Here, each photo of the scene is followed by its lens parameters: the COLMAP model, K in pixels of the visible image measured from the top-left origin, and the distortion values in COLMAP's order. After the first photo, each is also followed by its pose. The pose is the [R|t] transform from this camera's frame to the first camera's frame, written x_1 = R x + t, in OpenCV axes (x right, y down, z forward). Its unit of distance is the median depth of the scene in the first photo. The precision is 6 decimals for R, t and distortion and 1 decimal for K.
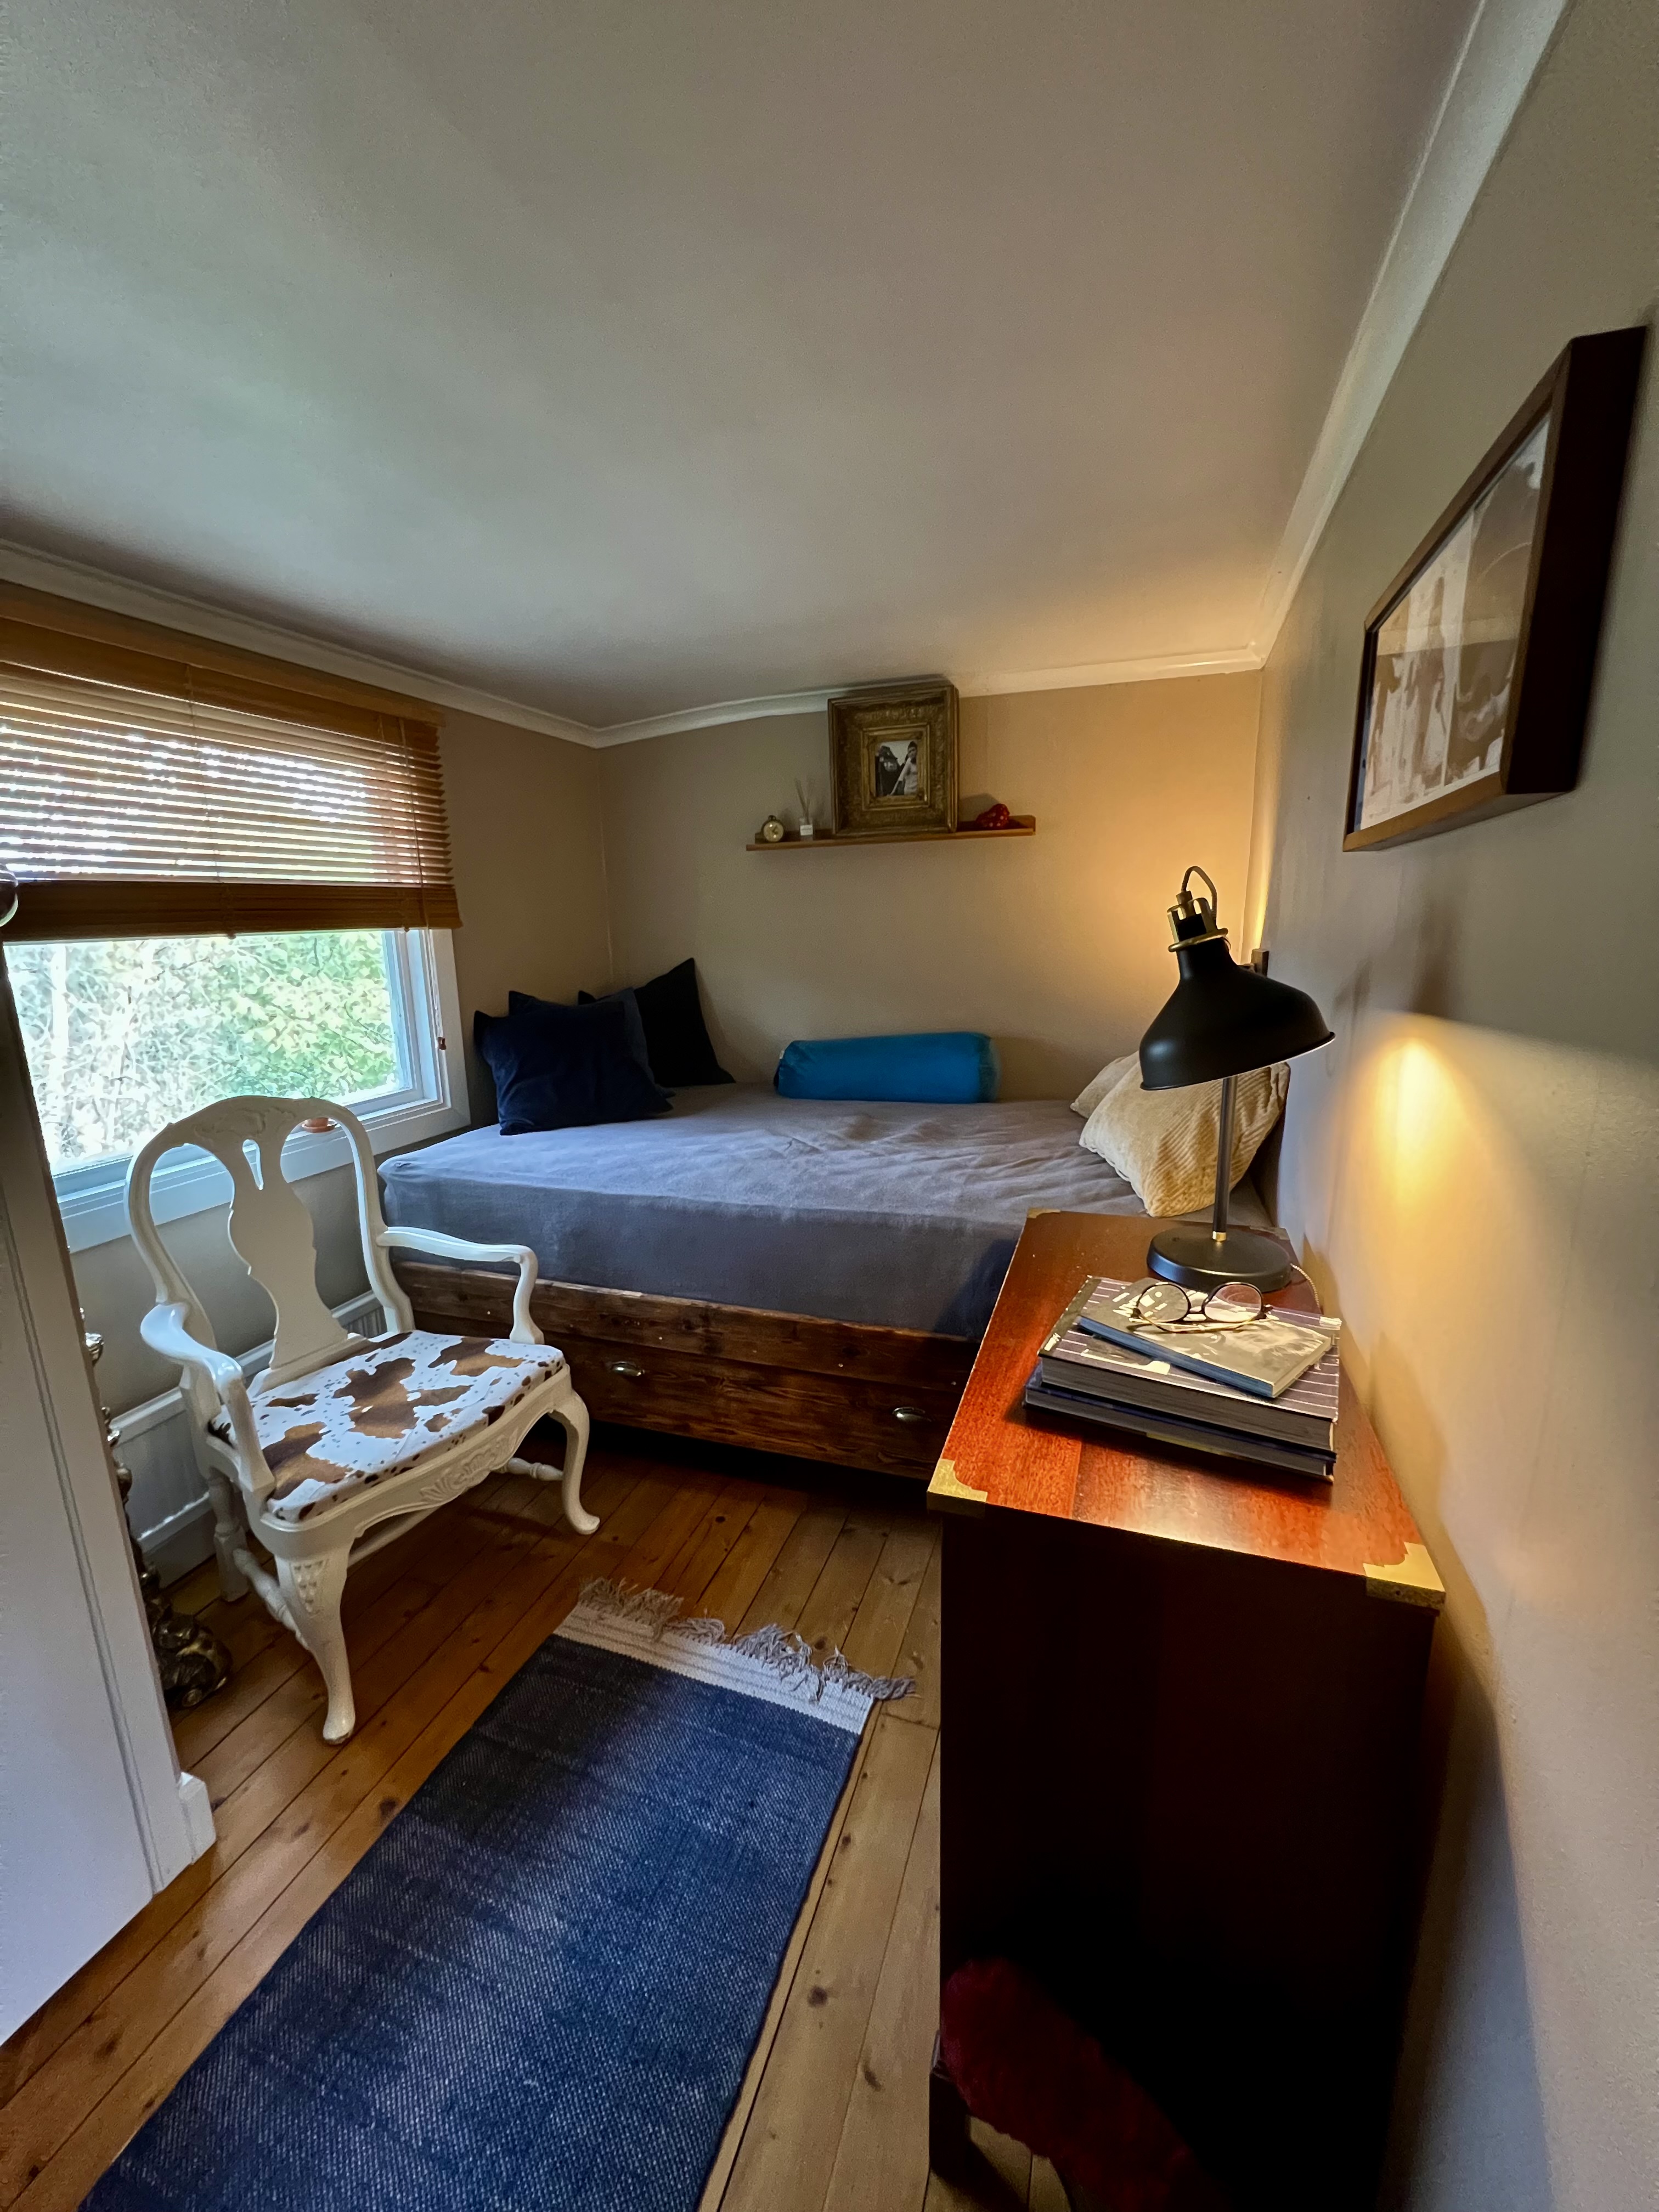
lens RADIAL K [[887.7, 0, 823.5], [0, 887.7, 1105.2], [0, 0, 1]] dist [0.000027, 0.000229]
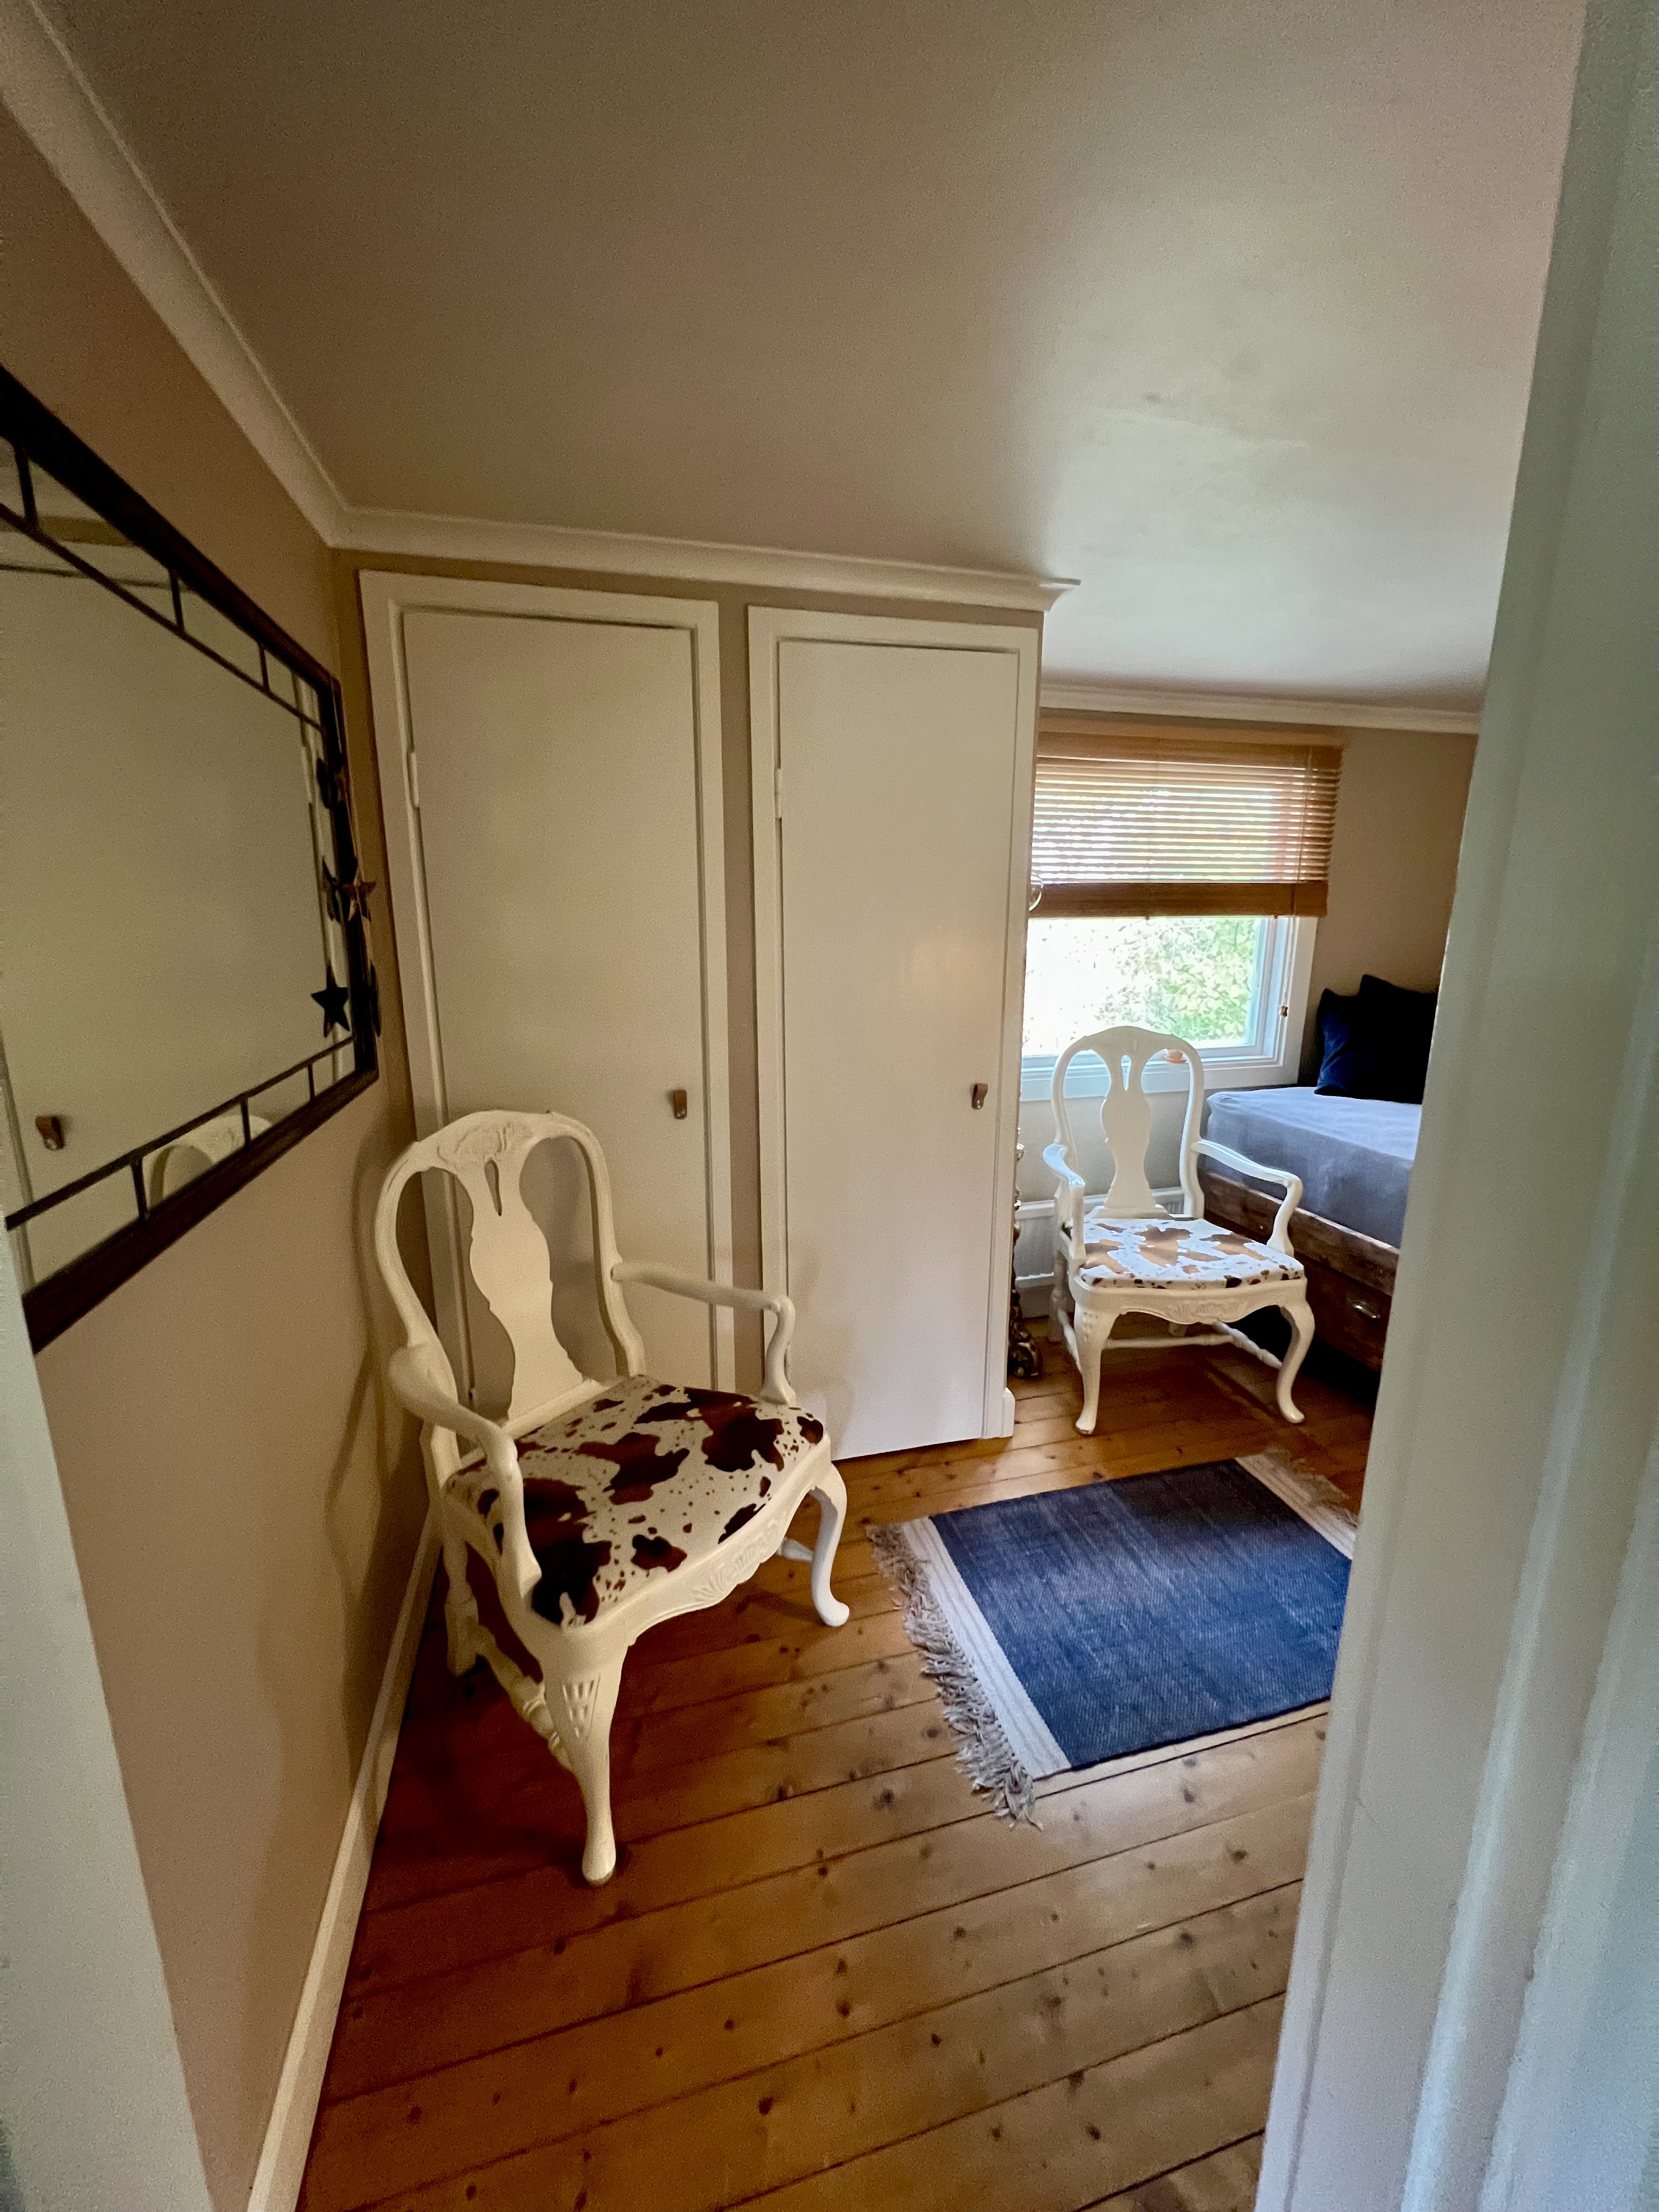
lens RADIAL K [[887.7, 0, 823.5], [0, 887.7, 1105.2], [0, 0, 1]] dist [0.000027, 0.000229]
pose [[0.569694, 0.202977, -0.796398, 0.270553], [-0.186279, 0.975694, 0.115421, 0.044453], [0.800468, 0.082598, 0.593657, -0.289505]]
